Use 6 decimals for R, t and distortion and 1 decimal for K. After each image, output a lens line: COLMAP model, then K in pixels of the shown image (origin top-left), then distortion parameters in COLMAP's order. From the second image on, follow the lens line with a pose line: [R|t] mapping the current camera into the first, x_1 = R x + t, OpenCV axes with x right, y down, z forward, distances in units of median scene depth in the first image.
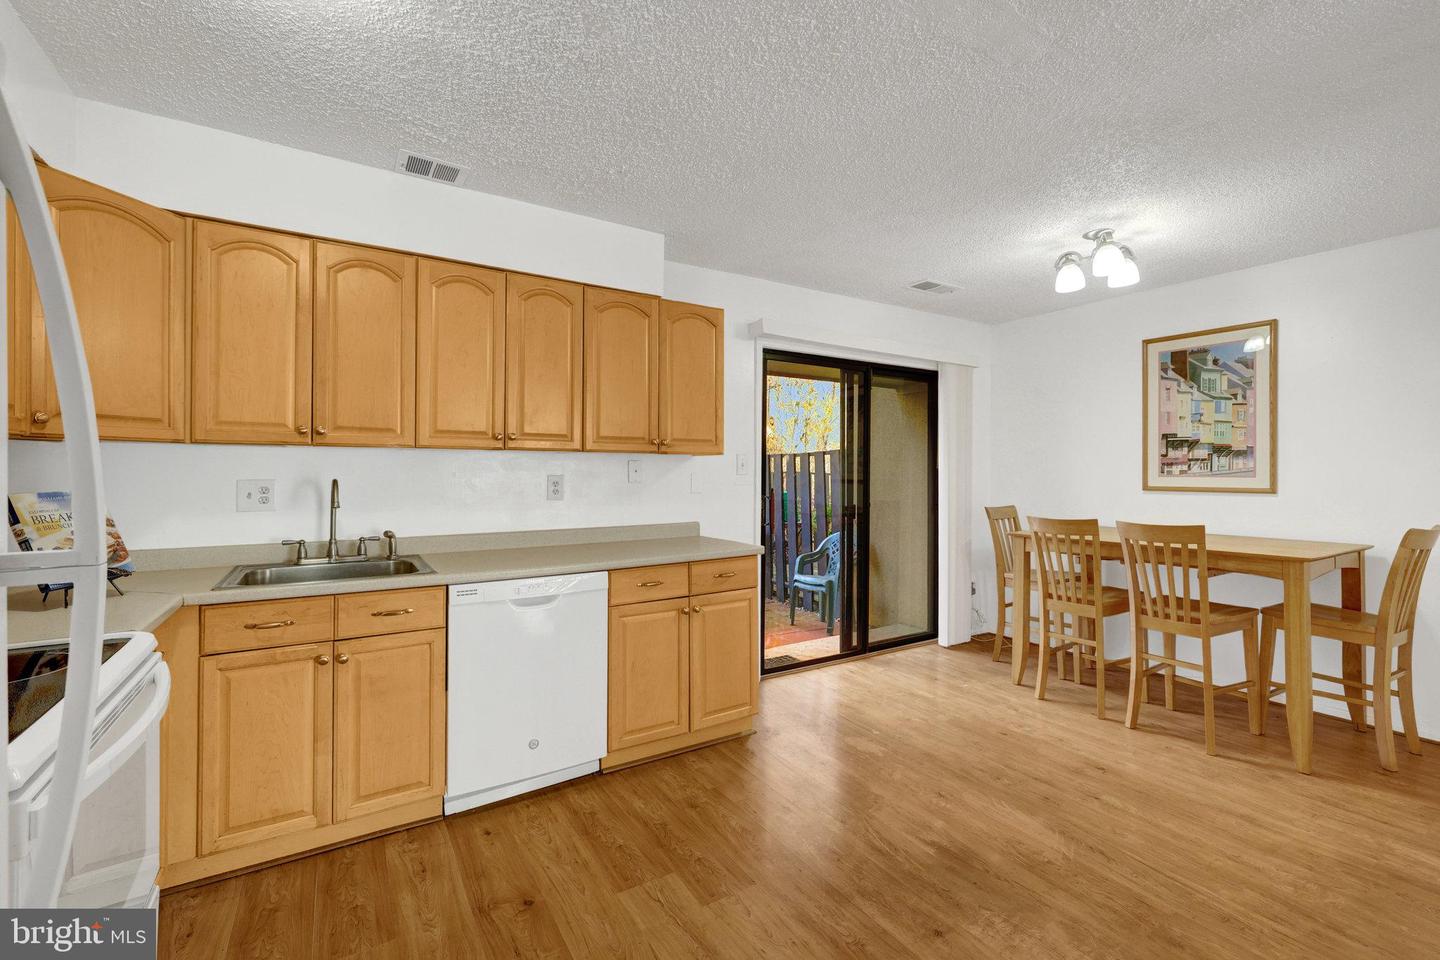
lens RADIAL K [[627.3, 0, 724.4], [0, 627.3, 467.9], [0, 0, 1]] dist [0.002594, 0.001781]
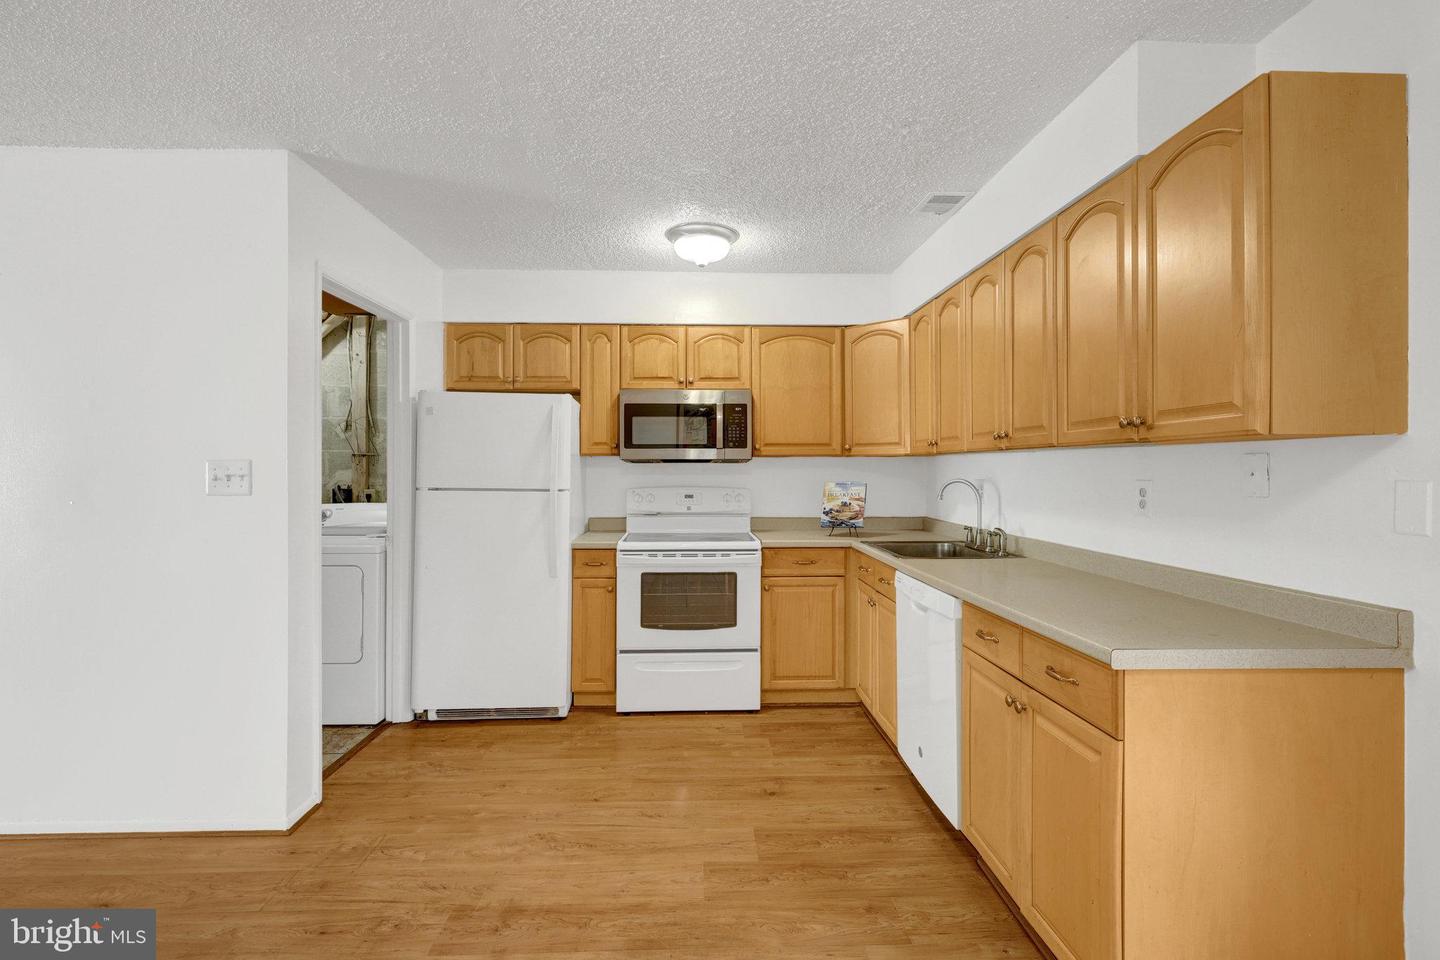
lens RADIAL K [[646.3, 0, 707.7], [0, 646.3, 468.6], [0, 0, 1]] dist [0.001111, 0.000858]
pose [[-0.517768, -0.002949, -0.855516, 0.631008], [0.004889, 0.999968, -0.006406, 0.001819], [0.855507, -0.007499, -0.517736, 1.065213]]
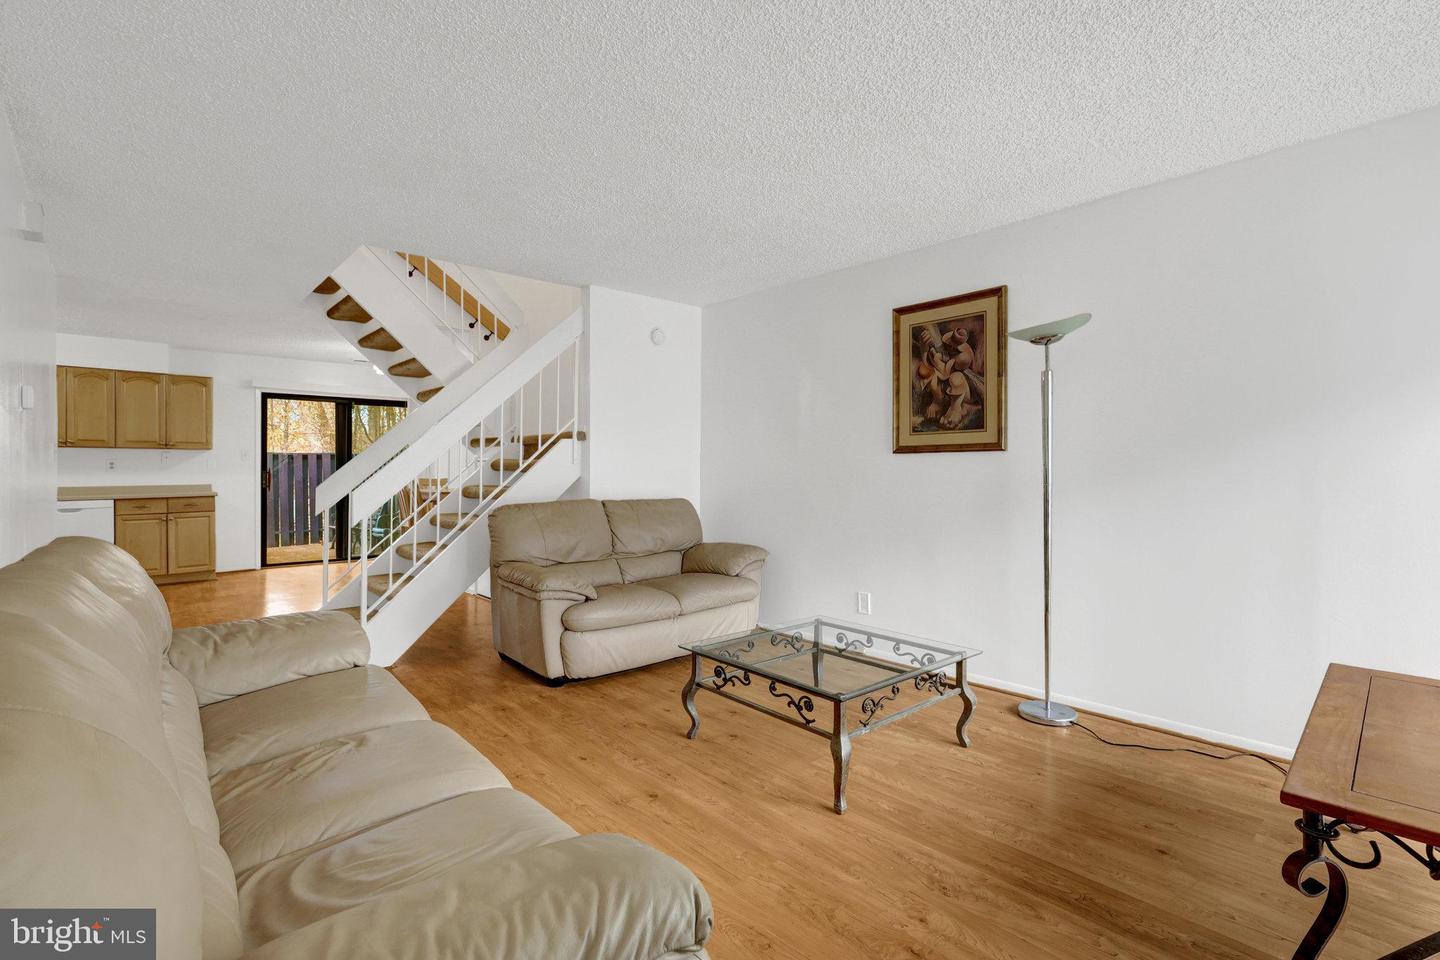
lens RADIAL K [[666.7, 0, 706.7], [0, 666.7, 466.9], [0, 0, 1]] dist [0.000878, 0.001523]
pose [[0.990257, -0.005222, 0.139153, 1.503134], [0.004009, 0.999952, 0.008993, 0.027496], [-0.139193, -0.008348, 0.990230, -1.596691]]
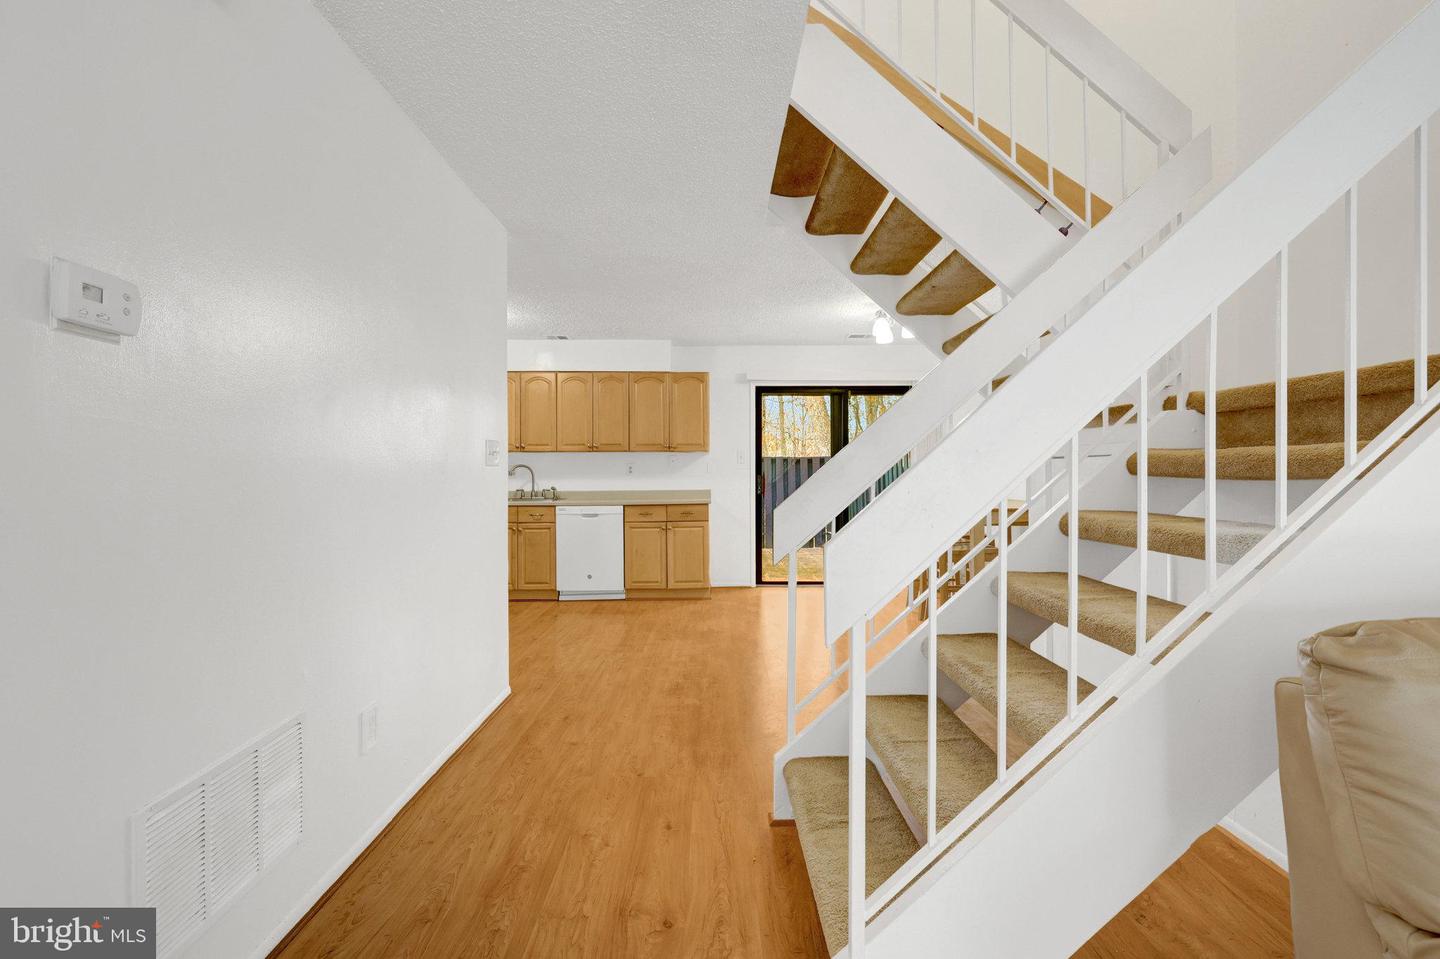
lens RADIAL K [[627.3, 0, 722.4], [0, 627.3, 475.3], [0, 0, 1]] dist [0.002594, 0.001781]
pose [[0.848578, -0.003946, -0.529056, 1.174463], [0.010954, 0.999889, 0.010113, 0.036036], [0.528957, -0.014377, 0.848527, -0.629695]]
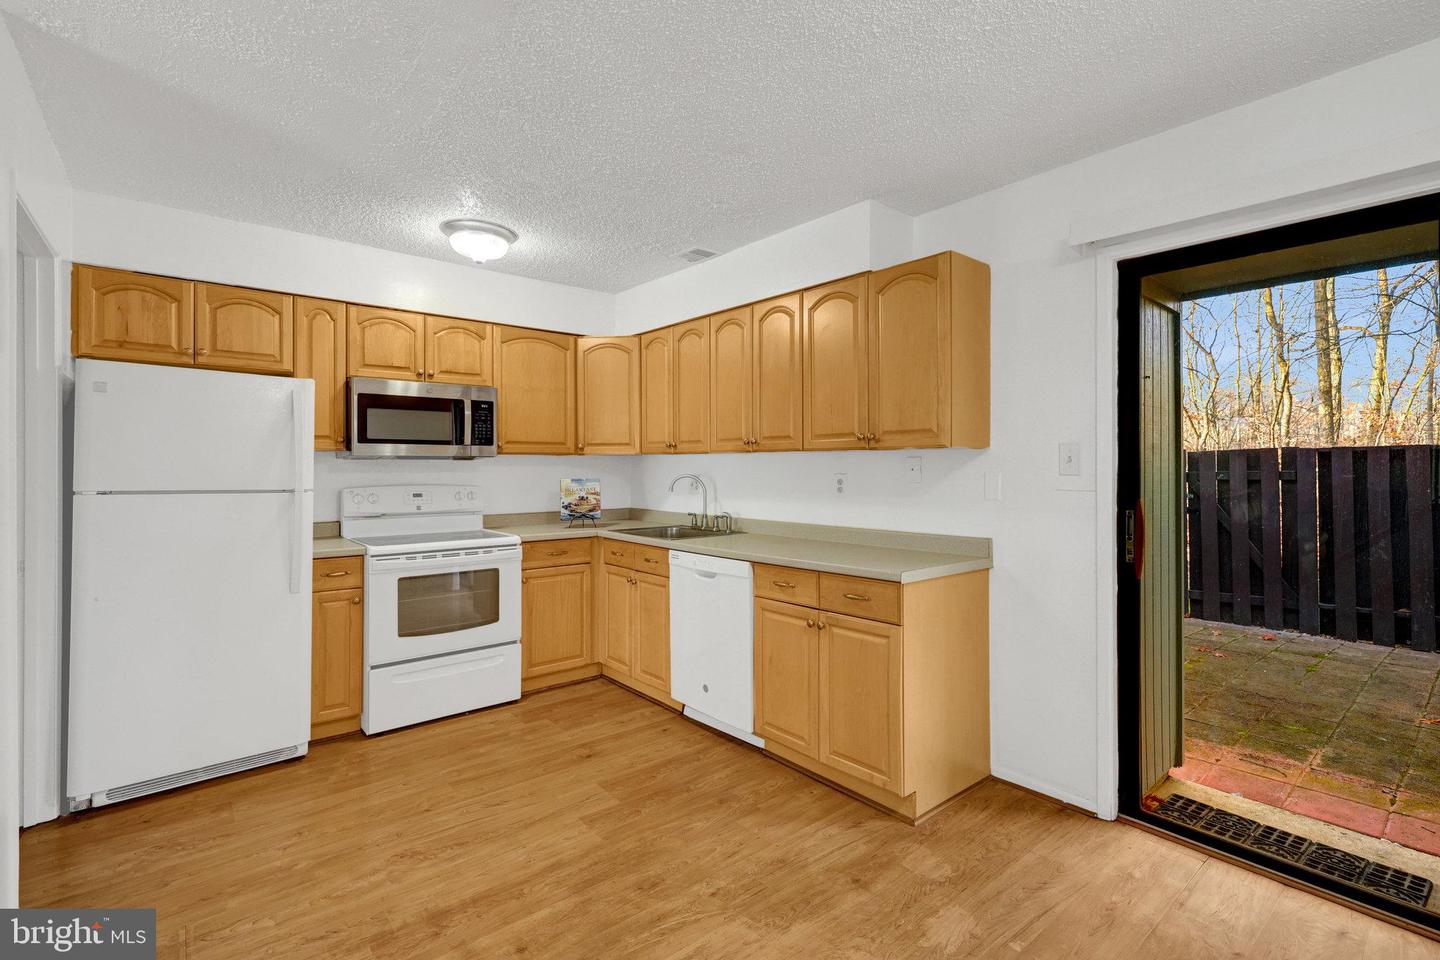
lens RADIAL K [[666.7, 0, 712.1], [0, 666.7, 466.0], [0, 0, 1]] dist [0.000878, 0.001523]
pose [[0.116961, -0.003236, -0.993131, 0.874304], [0.006969, 0.999973, -0.002438, 0.000616], [0.993112, -0.006636, 0.116980, 0.737533]]
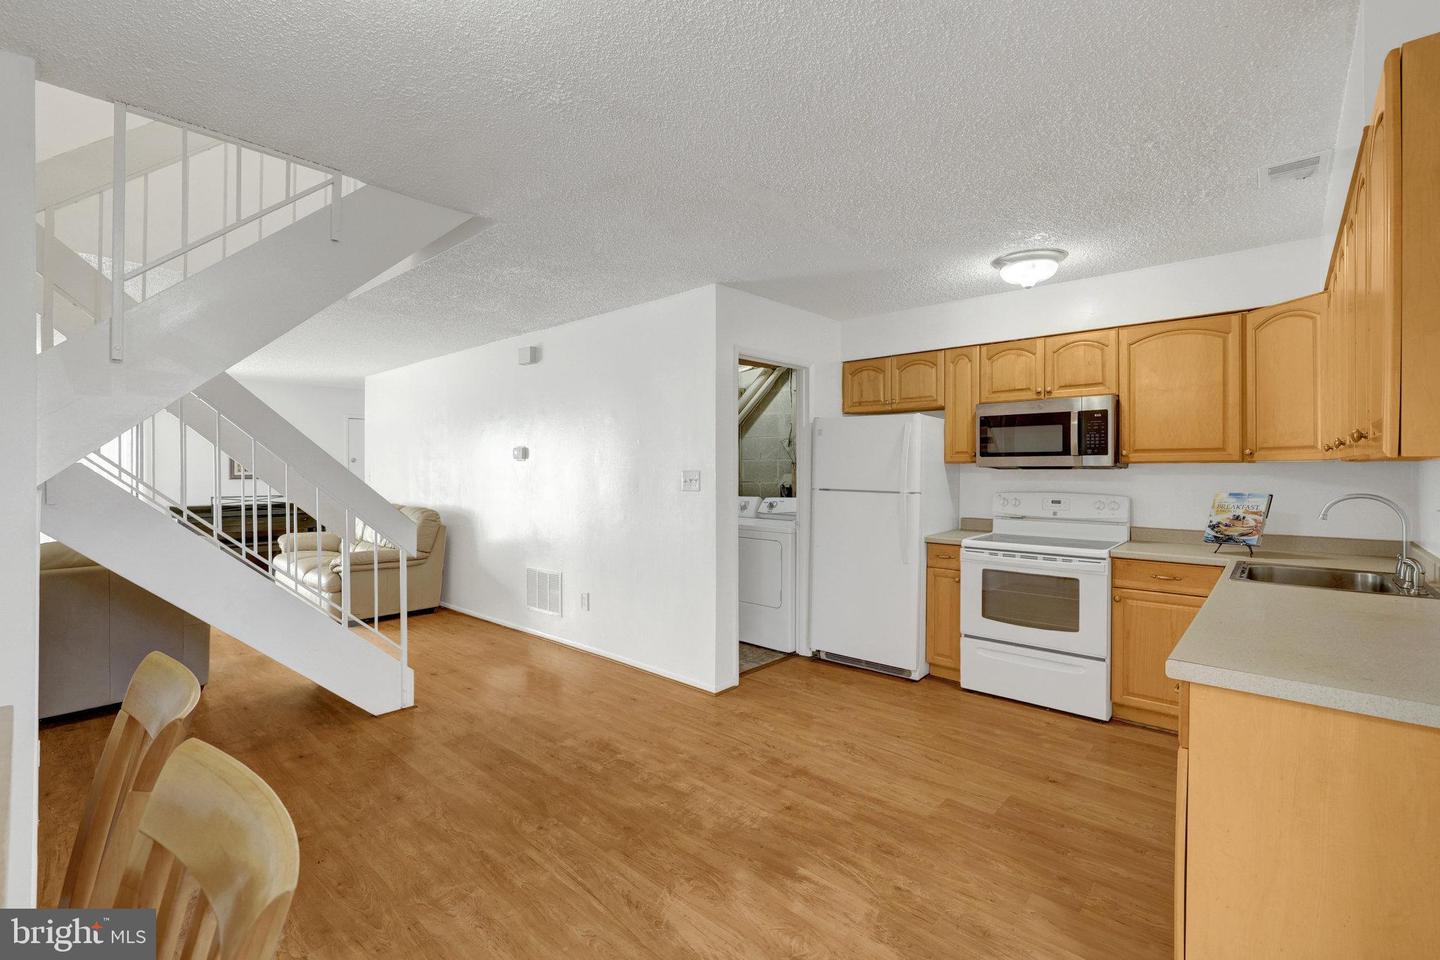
lens RADIAL K [[627.3, 0, 707.7], [0, 627.3, 468.3], [0, 0, 1]] dist [0.002594, 0.001781]
pose [[-0.968625, -0.000194, -0.248527, 0.546912], [0.001077, 0.999987, -0.004979, -0.016075], [0.248525, -0.005090, -0.968612, 1.467444]]
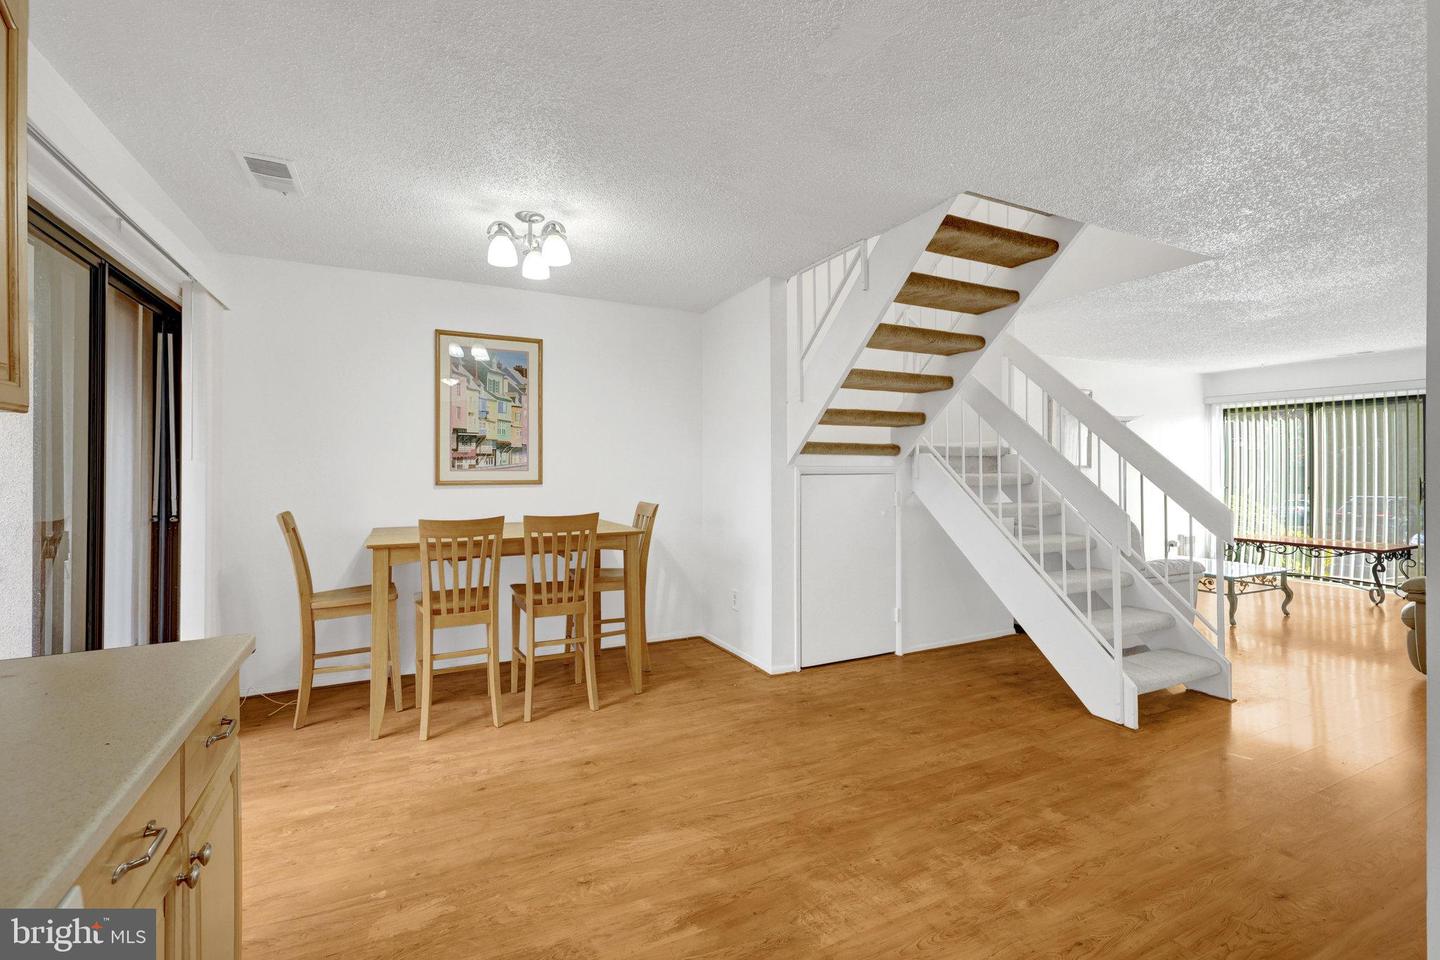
lens RADIAL K [[627.3, 0, 720.3], [0, 627.3, 472.5], [0, 0, 1]] dist [0.002594, 0.001781]
pose [[0.099462, -0.007787, 0.995011, -0.359966], [-0.005307, 0.999951, 0.008356, 0.007902], [-0.995027, -0.006112, 0.099416, 0.677559]]
